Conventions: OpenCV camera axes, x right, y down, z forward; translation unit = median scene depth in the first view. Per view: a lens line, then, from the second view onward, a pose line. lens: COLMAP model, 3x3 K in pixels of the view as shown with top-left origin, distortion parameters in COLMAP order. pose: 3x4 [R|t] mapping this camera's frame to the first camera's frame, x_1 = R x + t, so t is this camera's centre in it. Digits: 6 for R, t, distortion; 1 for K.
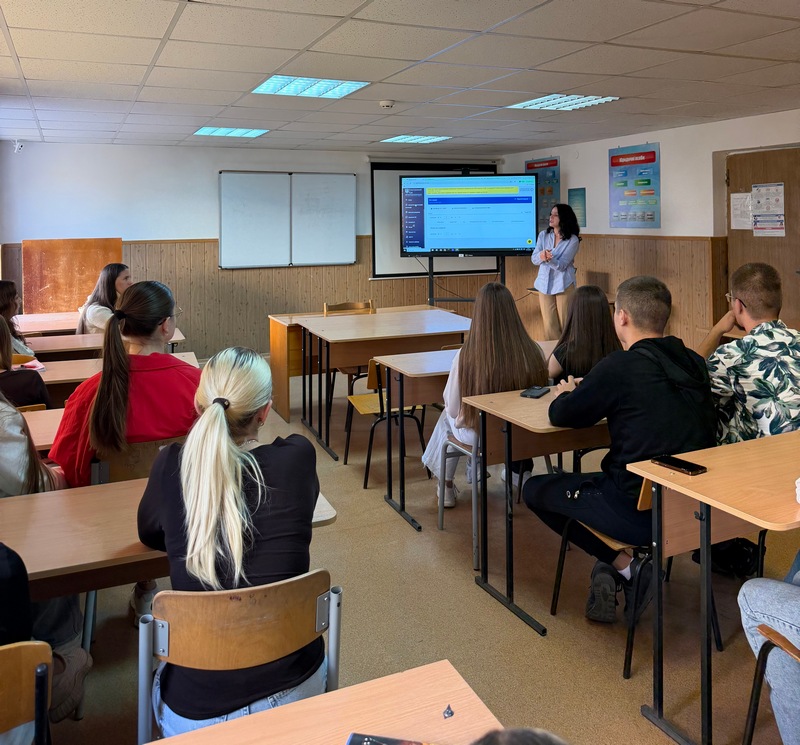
lens RADIAL K [[731.1, 0, 393.1], [0, 731.1, 211.5], [0, 0, 1]] dist [0.003296, 0.000000]
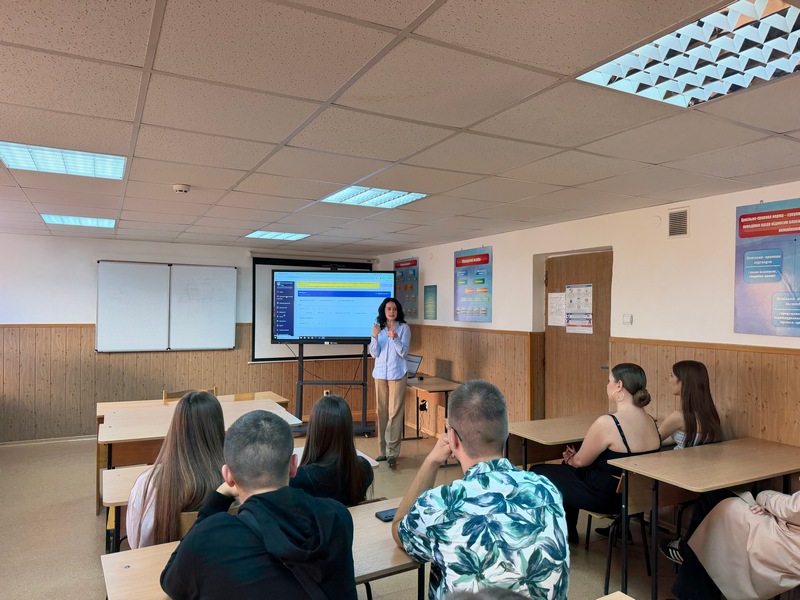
lens RADIAL K [[551.7, 0, 402.0], [0, 551.7, 303.2], [0, 0, 1]] dist [0.060564, -0.059575]
pose [[0.994978, 0.022714, 0.097478, 0.144057], [-0.022883, 0.999738, 0.000611, -0.004106], [-0.097439, -0.002838, 0.995237, 0.173084]]
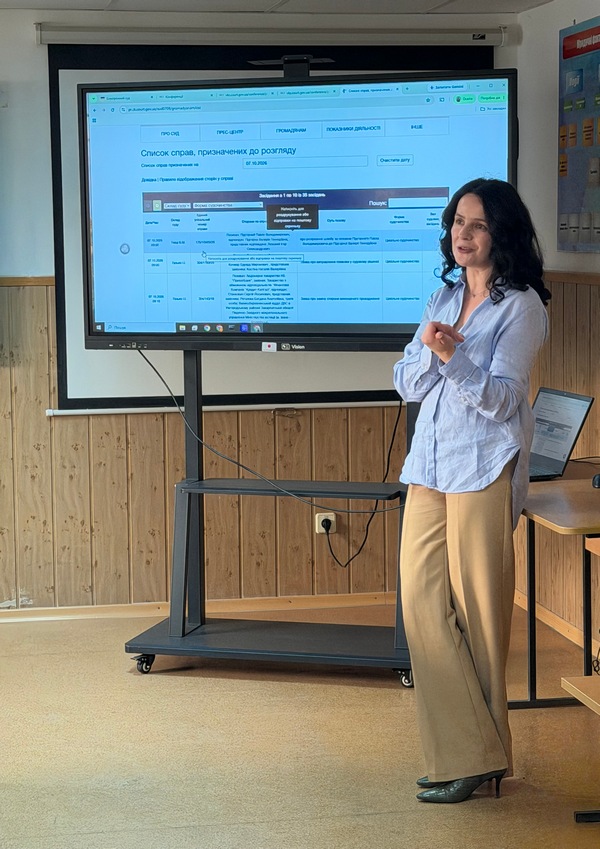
lens RADIAL K [[1921.6, 0, 292.3], [0, 1921.6, 423.7], [0, 0, 1]] dist [0.183330, 0.000000]
pose [[0.971962, 0.026863, -0.233598, 0.342165], [-0.000247, 0.993569, 0.113230, 0.000600], [0.235137, -0.109997, 0.965718, 0.246116]]
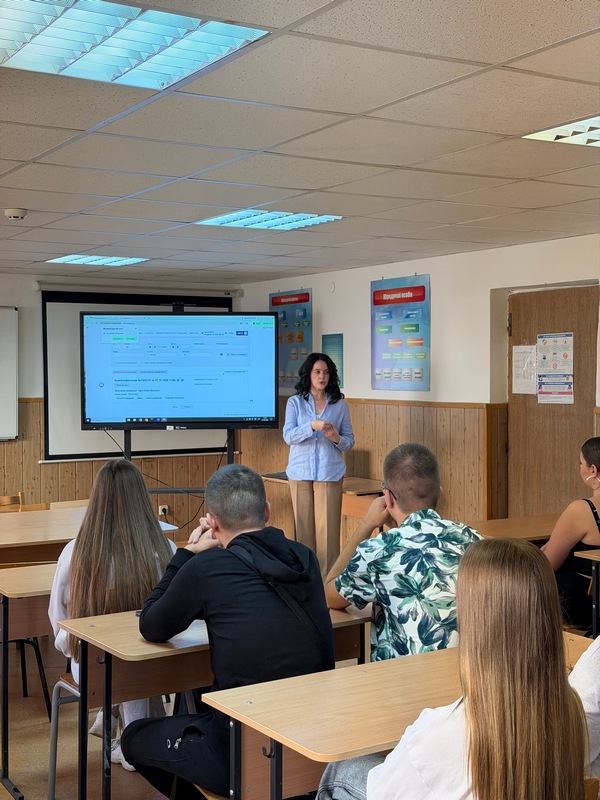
lens RADIAL K [[1110.0, 0, 292.9], [0, 1110.0, 399.7], [0, 0, 1]] dist [0.143793, 0.000000]
pose [[0.991060, 0.007325, 0.133217, 0.079053], [-0.011814, 0.999388, 0.032934, -0.003809], [-0.132894, -0.034214, 0.990540, -0.086192]]
